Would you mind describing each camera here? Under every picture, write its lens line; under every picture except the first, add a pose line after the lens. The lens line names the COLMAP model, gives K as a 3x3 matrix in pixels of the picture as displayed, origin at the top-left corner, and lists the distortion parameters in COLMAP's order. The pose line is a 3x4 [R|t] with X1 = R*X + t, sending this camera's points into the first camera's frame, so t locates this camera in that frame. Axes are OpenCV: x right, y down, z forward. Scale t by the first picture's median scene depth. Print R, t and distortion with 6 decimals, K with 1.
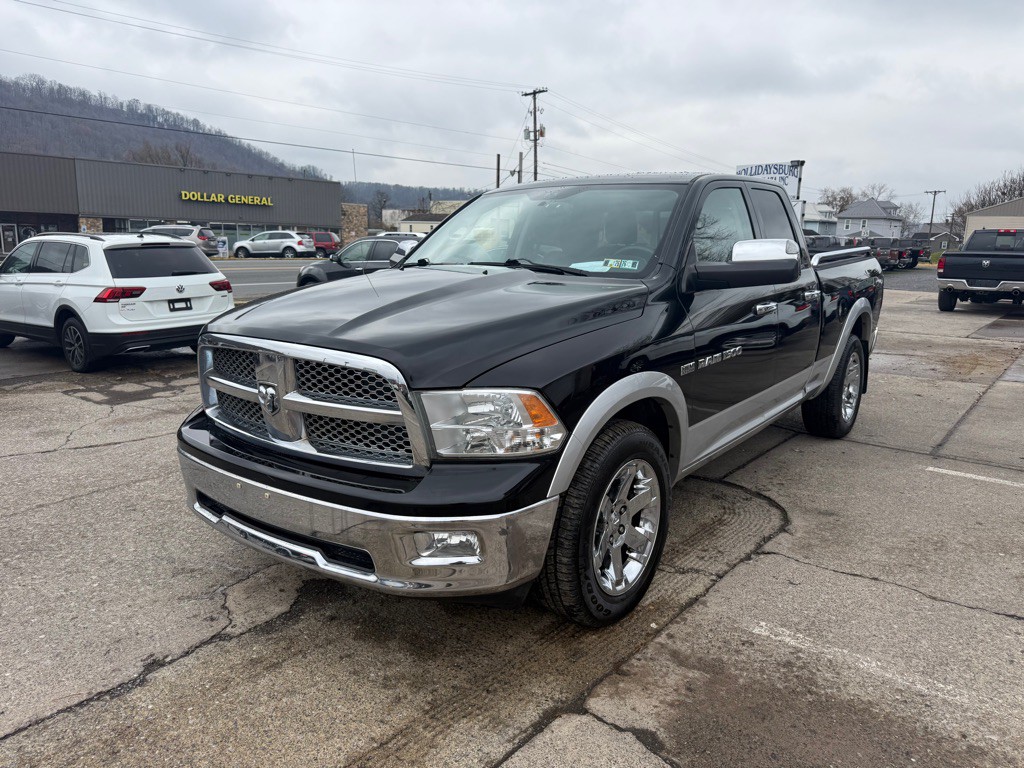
lens RADIAL K [[717.3, 0, 519.9], [0, 717.3, 401.9], [0, 0, 1]] dist [0.055229, -0.069162]
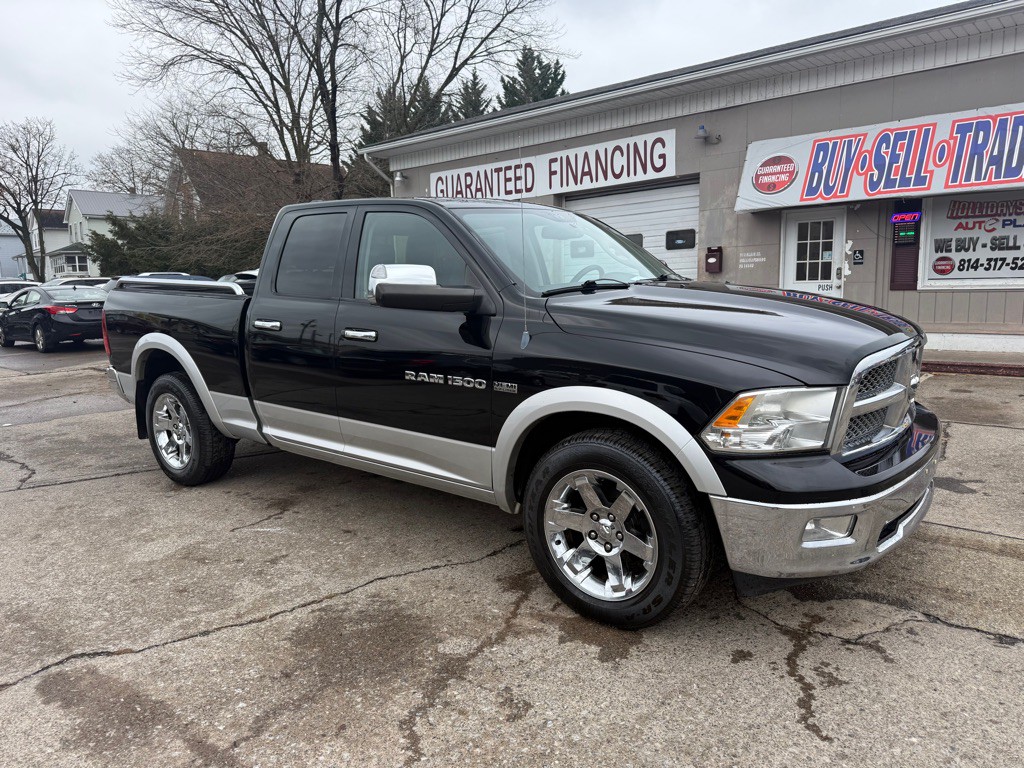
lens RADIAL K [[717.3, 0, 516.0], [0, 717.3, 398.9], [0, 0, 1]] dist [0.055229, -0.069162]
pose [[0.027967, -0.184455, 0.982443, -0.758339], [0.238317, 0.955717, 0.172653, -0.171133], [-0.970785, 0.229305, 0.070687, 0.772136]]
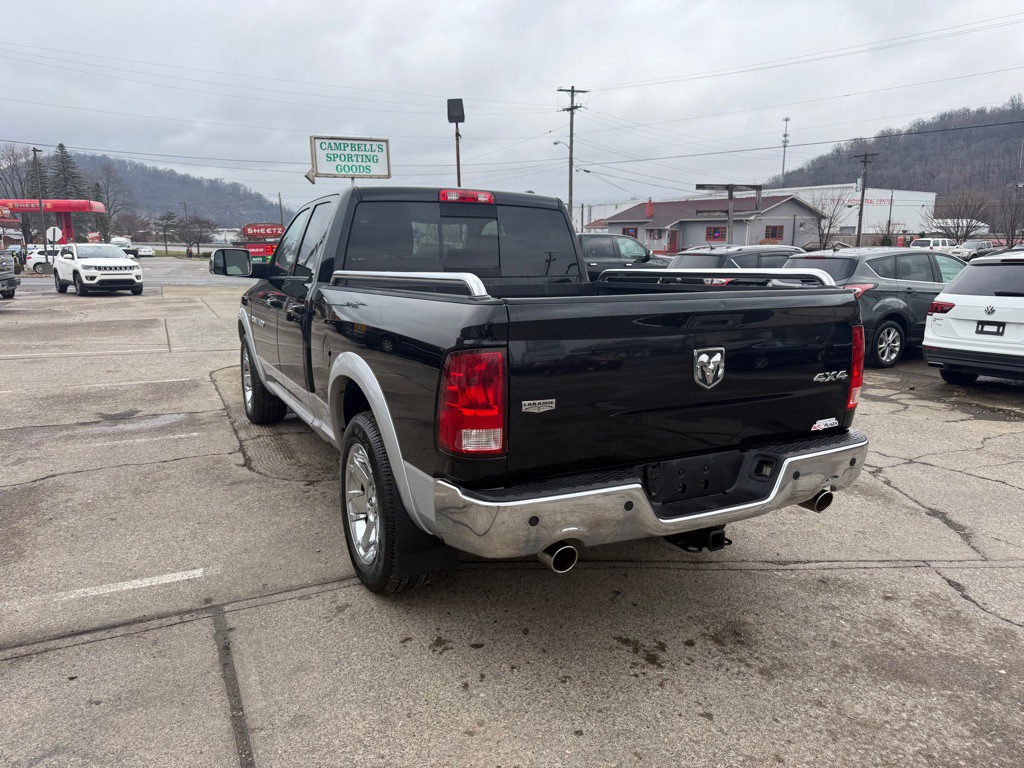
lens RADIAL K [[717.3, 0, 515.9], [0, 717.3, 393.5], [0, 0, 1]] dist [0.055229, -0.069162]
pose [[-0.426725, 0.170897, -0.888088, 0.981327], [-0.204952, 0.938161, 0.279012, -0.315581], [0.880852, 0.301077, -0.365311, 1.406451]]
